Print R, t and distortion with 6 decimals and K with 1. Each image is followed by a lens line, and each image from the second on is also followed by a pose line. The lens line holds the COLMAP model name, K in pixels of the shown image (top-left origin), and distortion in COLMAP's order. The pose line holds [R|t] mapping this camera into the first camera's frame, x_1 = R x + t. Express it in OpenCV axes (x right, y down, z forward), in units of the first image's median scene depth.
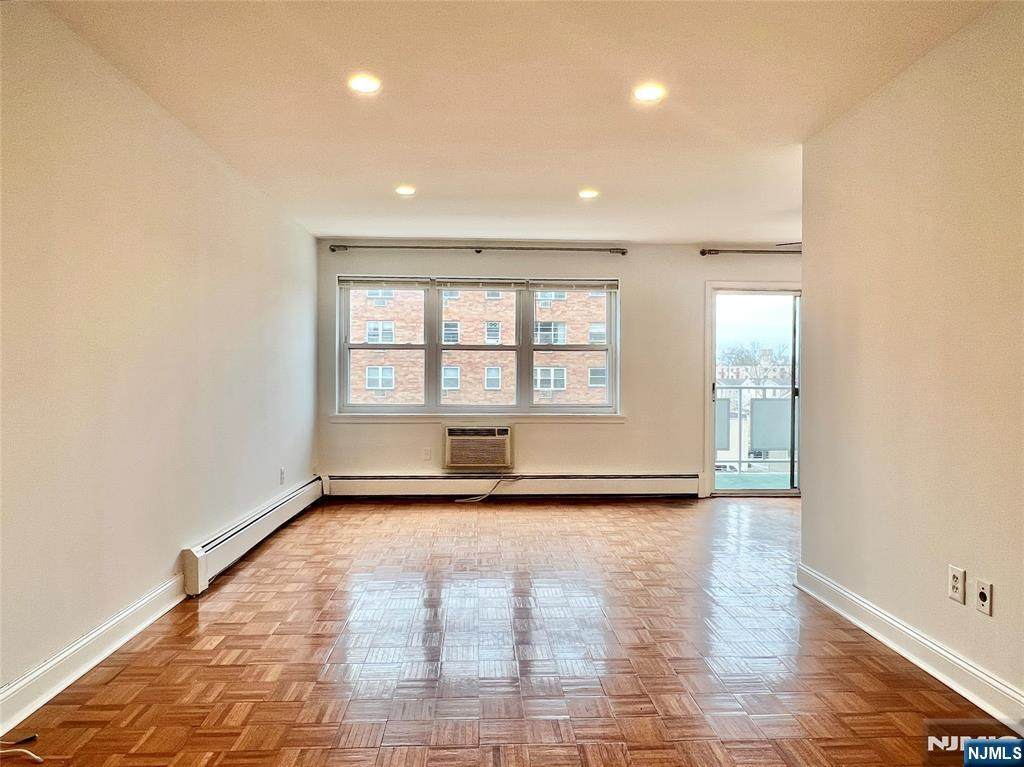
lens RADIAL K [[638.1, 0, 513.8], [0, 638.1, 392.8], [0, 0, 1]] dist [0.022119, -0.009612]
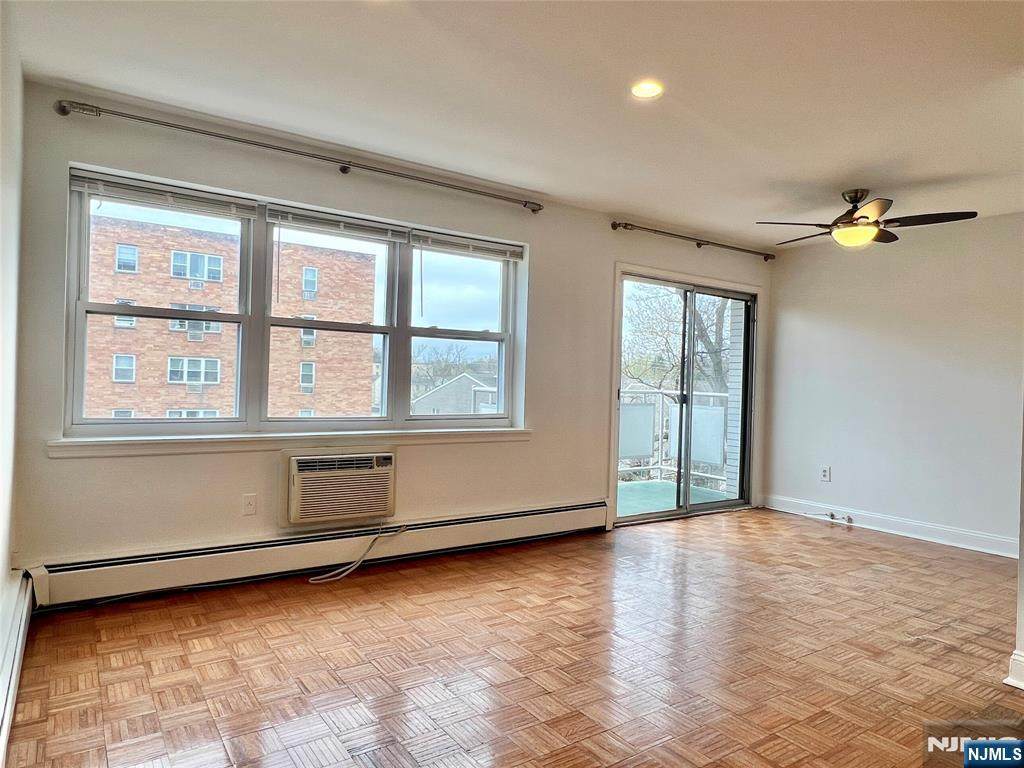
lens RADIAL K [[638.1, 0, 491.2], [0, 638.1, 386.0], [0, 0, 1]] dist [0.022119, -0.009612]
pose [[0.862906, 0.016395, 0.505099, -0.239270], [-0.015177, 0.999864, -0.006526, -0.010525], [-0.505137, -0.002035, 0.863037, 0.387274]]
